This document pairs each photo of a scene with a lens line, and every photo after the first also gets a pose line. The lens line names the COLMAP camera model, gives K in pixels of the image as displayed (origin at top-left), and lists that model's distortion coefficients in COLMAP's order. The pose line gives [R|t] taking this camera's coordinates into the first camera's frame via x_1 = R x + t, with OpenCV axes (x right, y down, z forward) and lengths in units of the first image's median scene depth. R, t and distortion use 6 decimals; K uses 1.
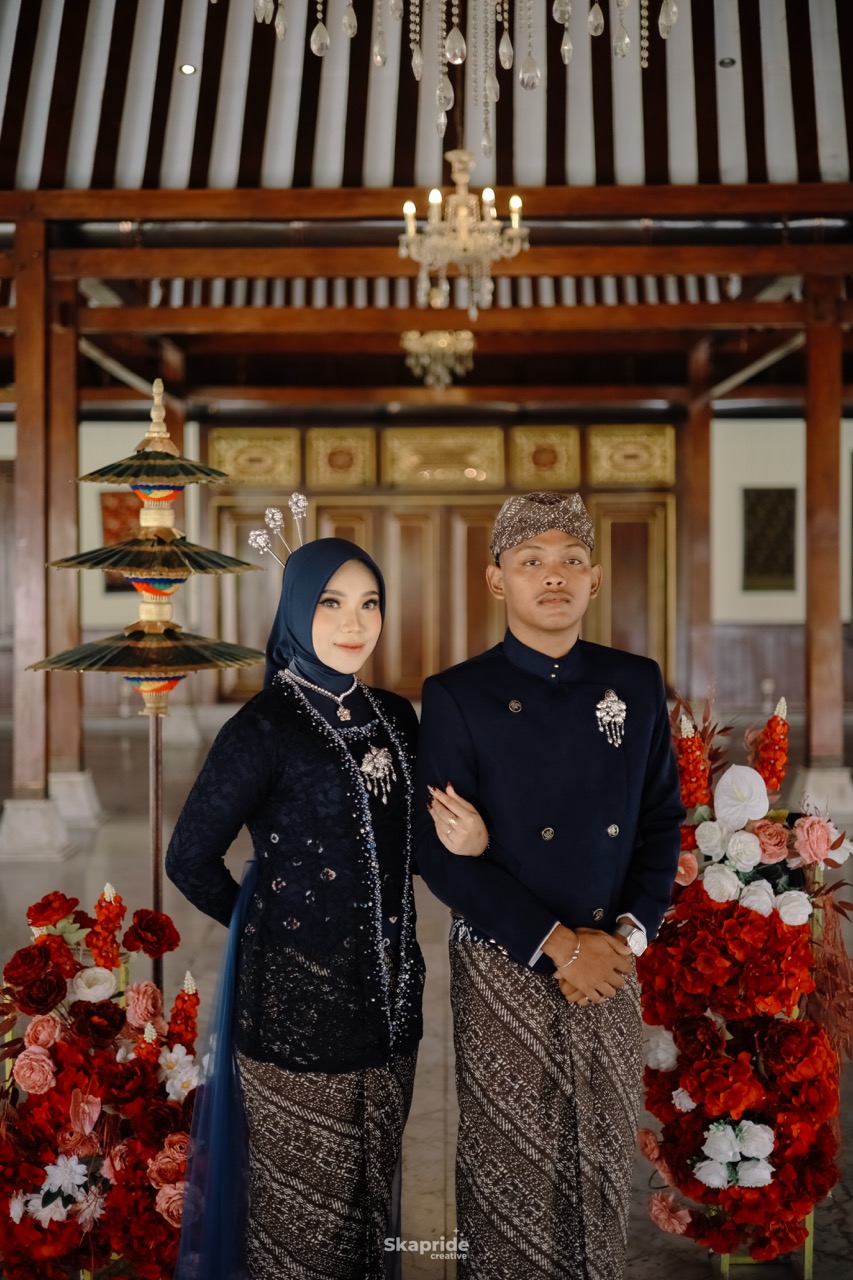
lens RADIAL K [[1821.2, 0, 426.5], [0, 1821.2, 640.0], [0, 0, 1]] dist [0.000317, 0.002899]
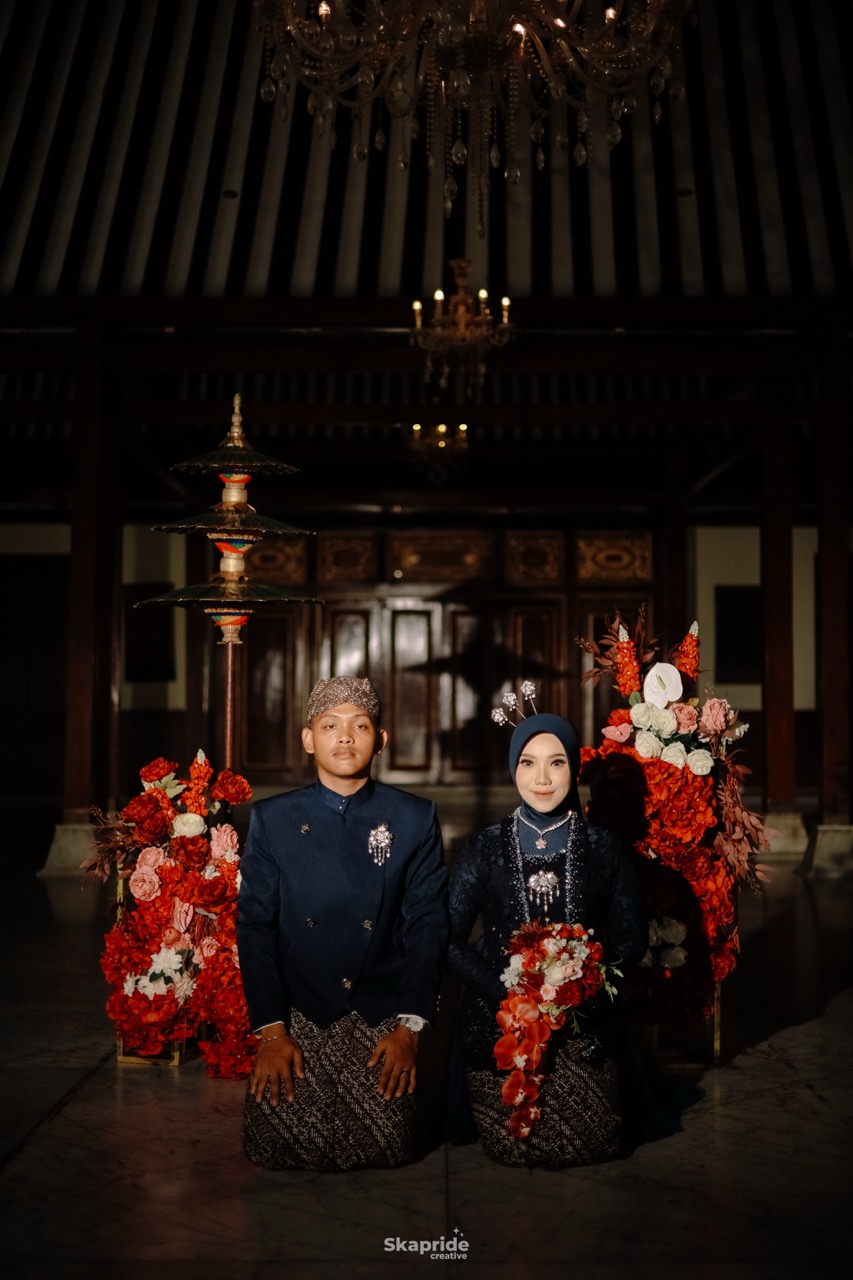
lens RADIAL K [[1821.2, 0, 426.5], [0, 1821.2, 640.0], [0, 0, 1]] dist [0.000317, 0.002899]
pose [[0.999964, 0.007971, 0.002923, -0.010063], [-0.007714, 0.996824, -0.079259, 0.157375], [-0.003545, 0.079233, 0.996850, -0.363209]]
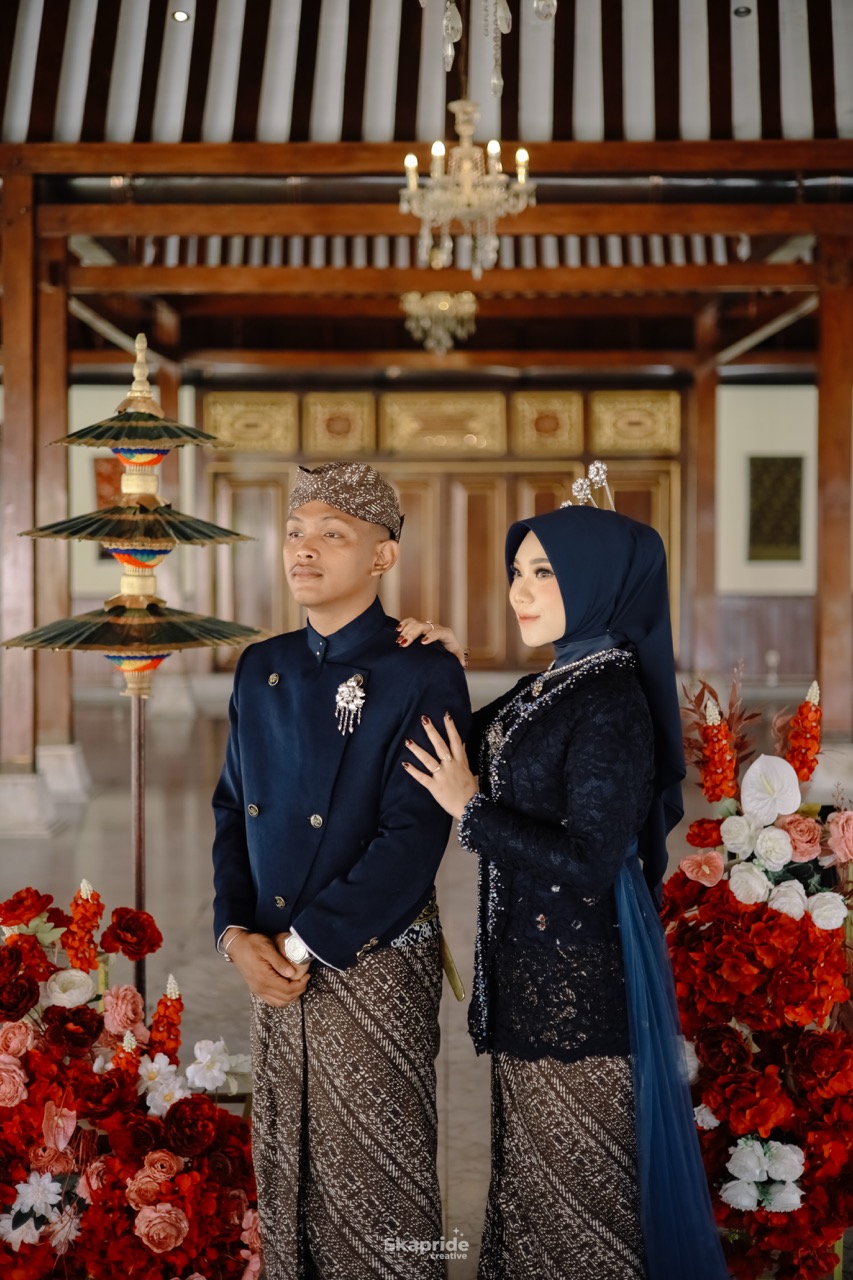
lens RADIAL K [[1821.2, 0, 426.5], [0, 1821.2, 640.0], [0, 0, 1]] dist [0.000317, 0.002899]
pose [[0.999990, 0.004192, 0.001244, -0.002872], [-0.004214, 0.999831, 0.017868, -0.005203], [-0.001169, -0.017873, 0.999840, 0.076851]]
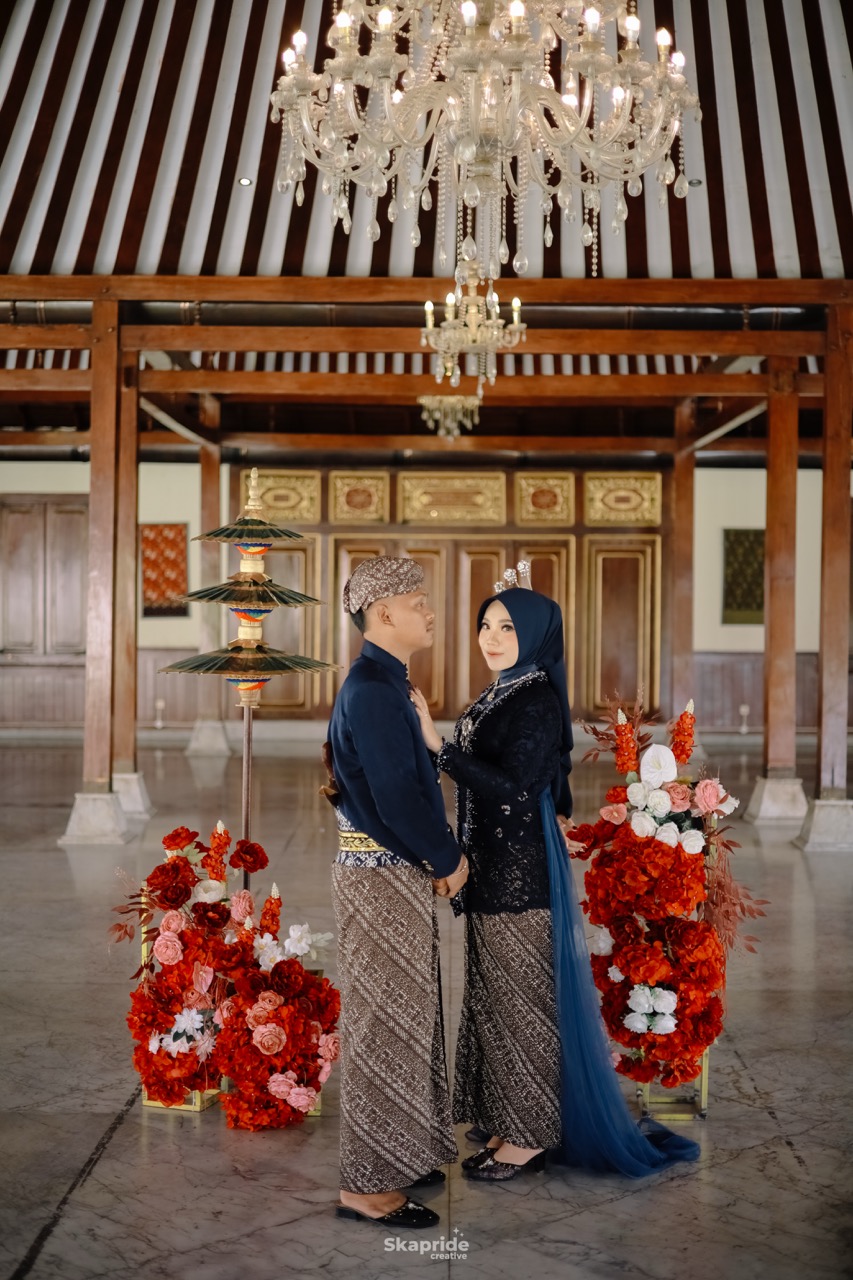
lens RADIAL K [[1821.2, 0, 426.5], [0, 1821.2, 640.0], [0, 0, 1]] dist [0.000317, 0.002899]
pose [[0.999894, 0.014373, -0.002388, -0.009908], [-0.014406, 0.999788, -0.014715, 0.009396], [0.002176, 0.014748, 0.999889, -0.439685]]
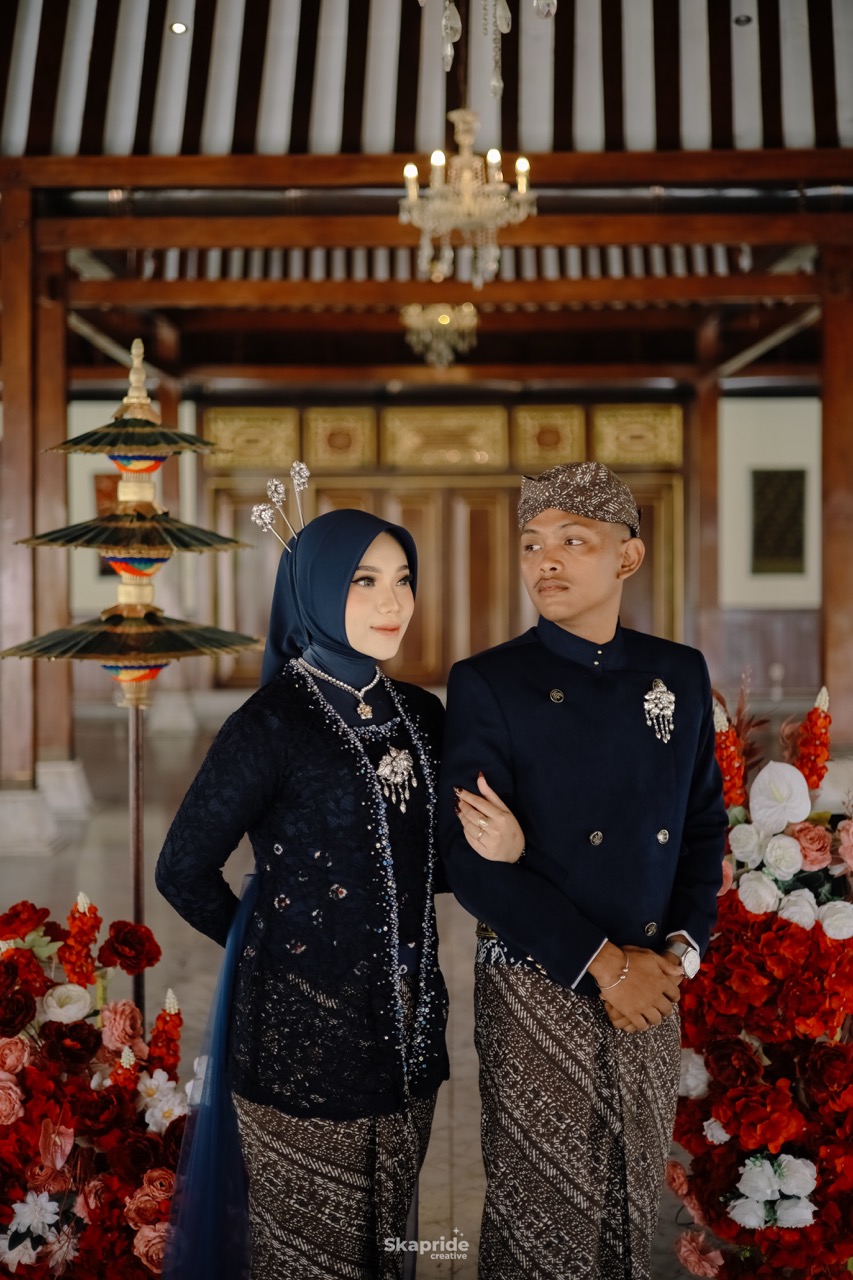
lens RADIAL K [[1824.0, 0, 426.5], [0, 1824.0, 640.0], [0, 0, 1]] dist [0.000888, -0.000861]
pose [[1.000000, -0.000850, -0.000131, -0.002556], [0.000851, 0.999967, 0.008051, 0.000533], [0.000125, -0.008051, 0.999968, 0.090464]]
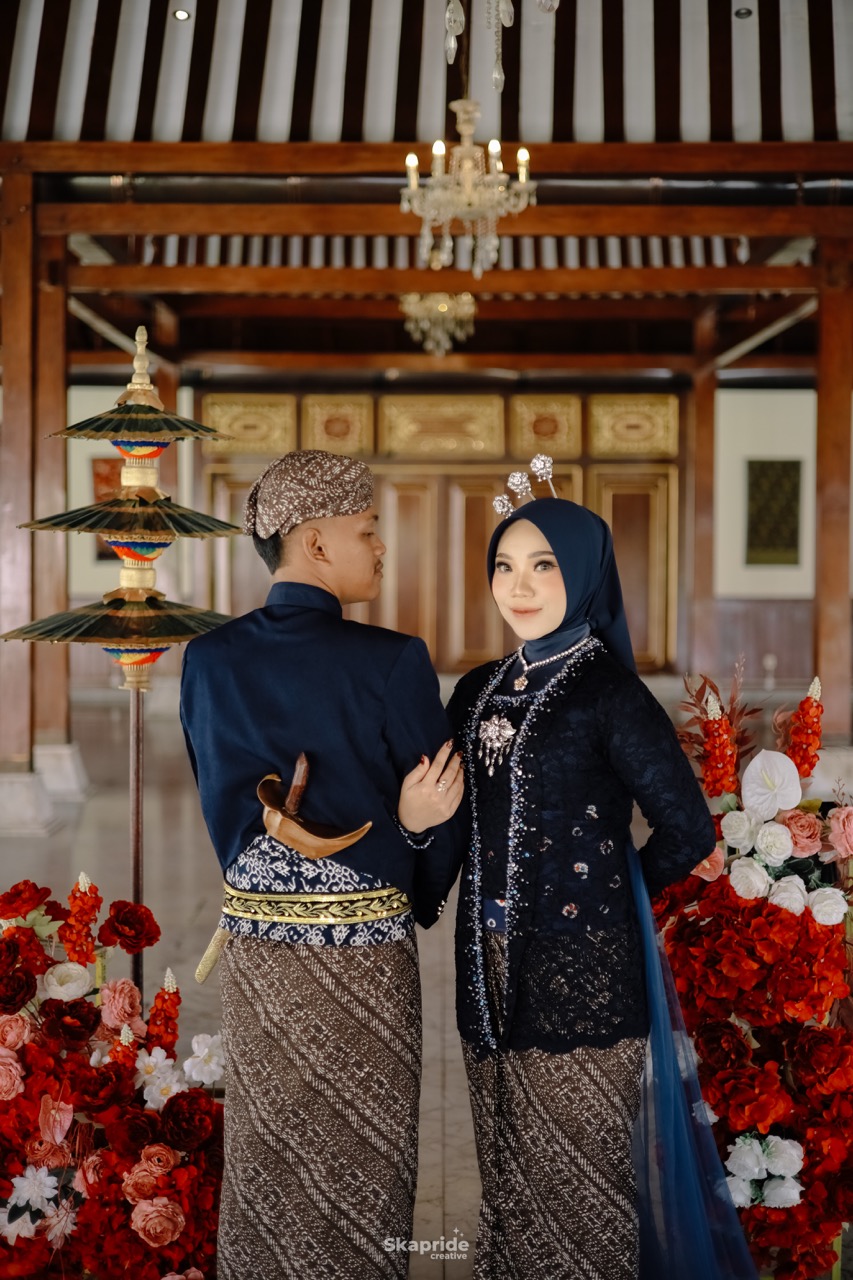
lens RADIAL K [[1821.2, 0, 426.5], [0, 1821.2, 640.0], [0, 0, 1]] dist [0.000317, 0.002899]
pose [[0.999958, 0.008615, 0.002981, -0.004501], [-0.008659, 0.999846, 0.015257, 0.000535], [-0.002850, -0.015282, 0.999879, 0.079400]]
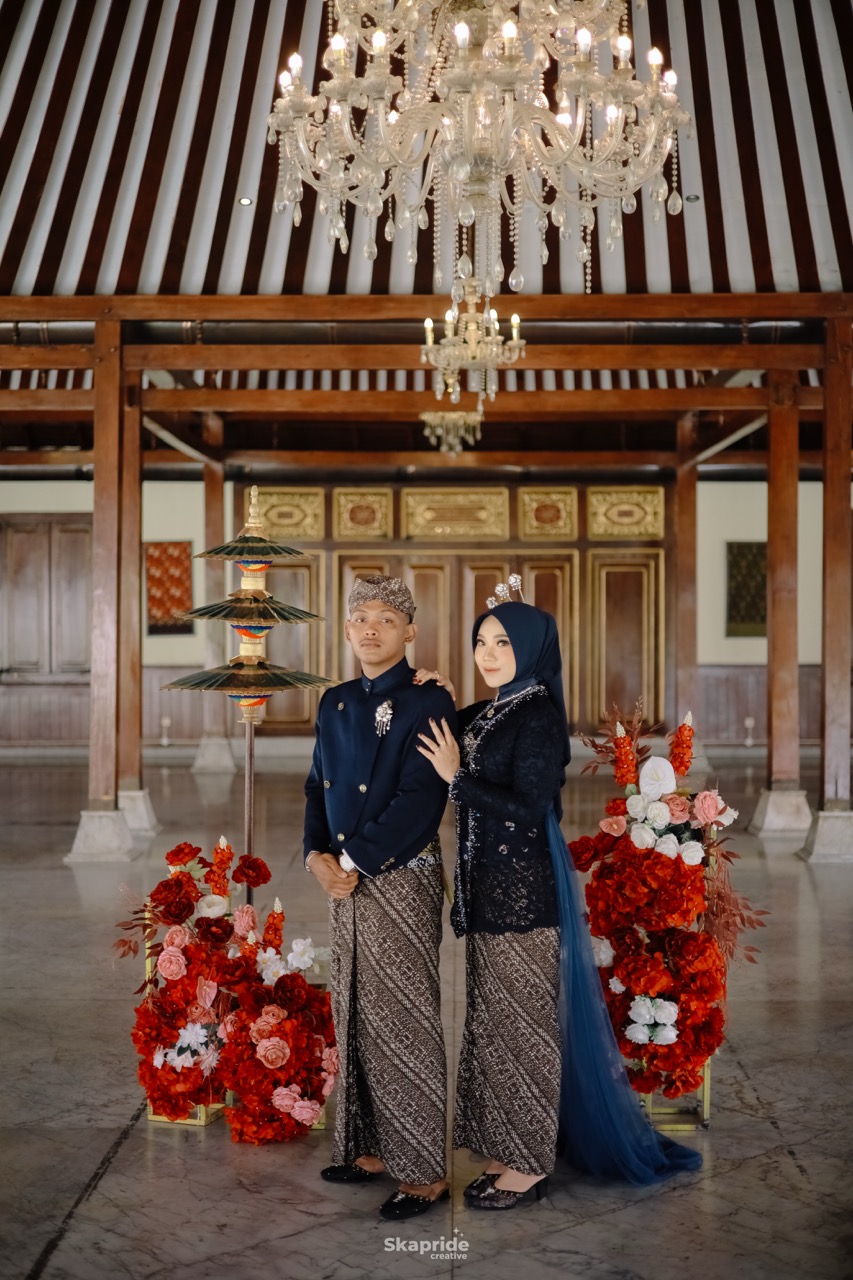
lens RADIAL K [[1821.2, 0, 426.5], [0, 1821.2, 640.0], [0, 0, 1]] dist [0.000317, 0.002899]
pose [[0.999964, 0.005738, -0.006182, -0.004121], [-0.005881, 0.999712, -0.023275, 0.010087], [0.006047, 0.023311, 0.999710, -0.450649]]
